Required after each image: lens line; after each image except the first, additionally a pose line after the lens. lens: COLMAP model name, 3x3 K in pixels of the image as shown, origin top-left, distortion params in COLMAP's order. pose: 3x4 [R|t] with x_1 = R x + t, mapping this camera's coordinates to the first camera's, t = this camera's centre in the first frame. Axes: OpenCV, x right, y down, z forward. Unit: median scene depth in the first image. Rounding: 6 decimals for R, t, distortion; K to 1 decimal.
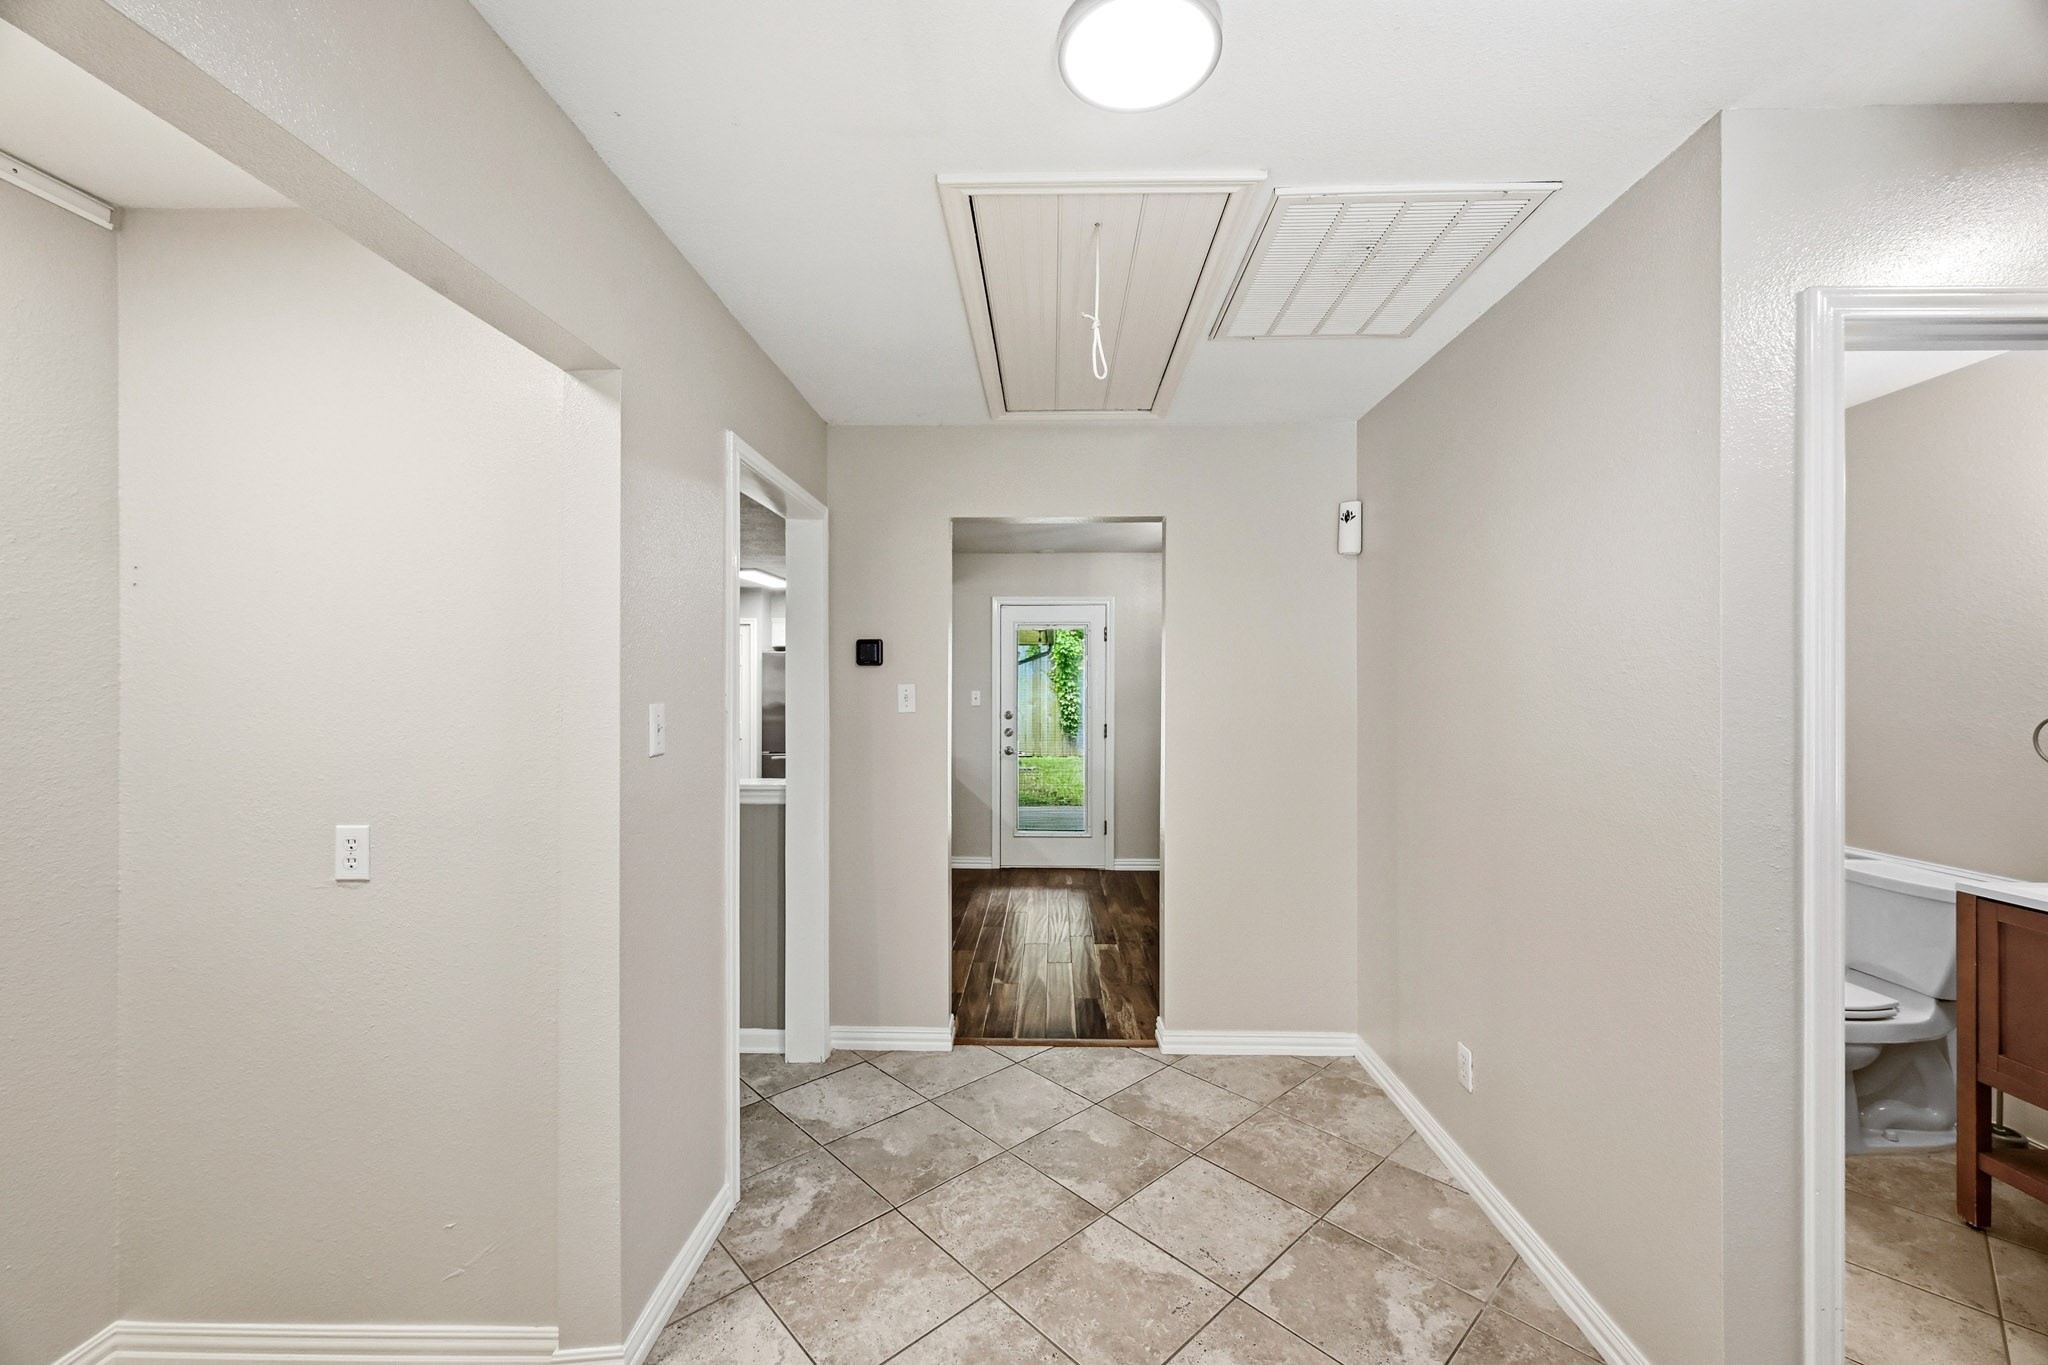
lens RADIAL K [[801.5, 0, 1030.6], [0, 801.5, 690.3], [0, 0, 1]] dist [-0.003313, -0.000088]
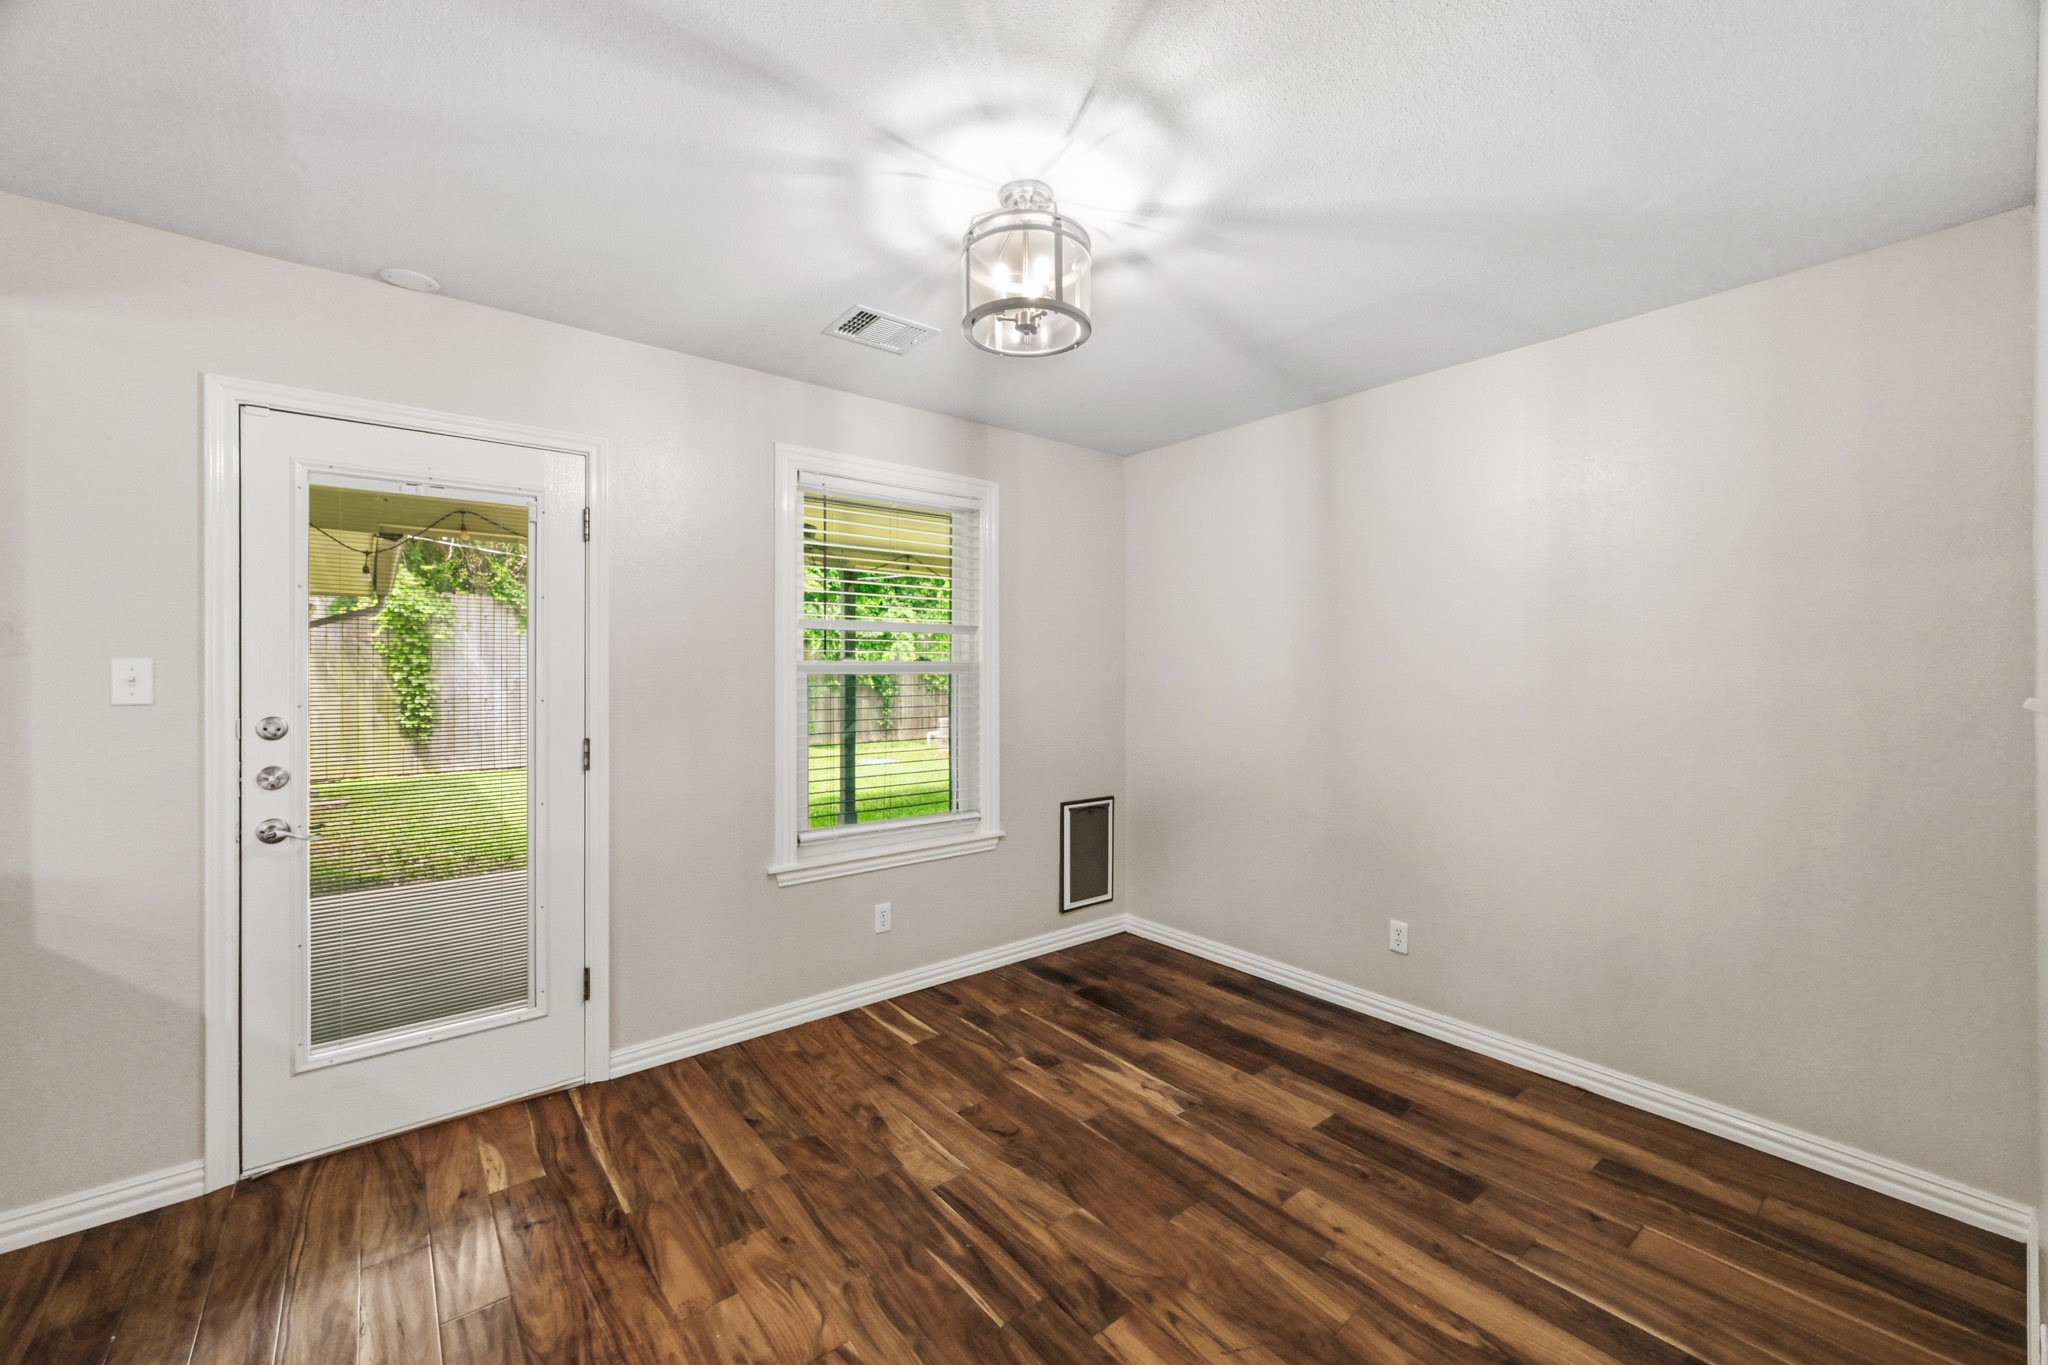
lens RADIAL K [[801.5, 0, 1026.2], [0, 801.5, 664.5], [0, 0, 1]] dist [-0.003313, -0.000088]
pose [[0.754728, -0.002631, 0.656032, -0.007602], [0.008801, 0.999943, -0.006114, 0.007835], [-0.655979, 0.010388, 0.754708, 0.516934]]
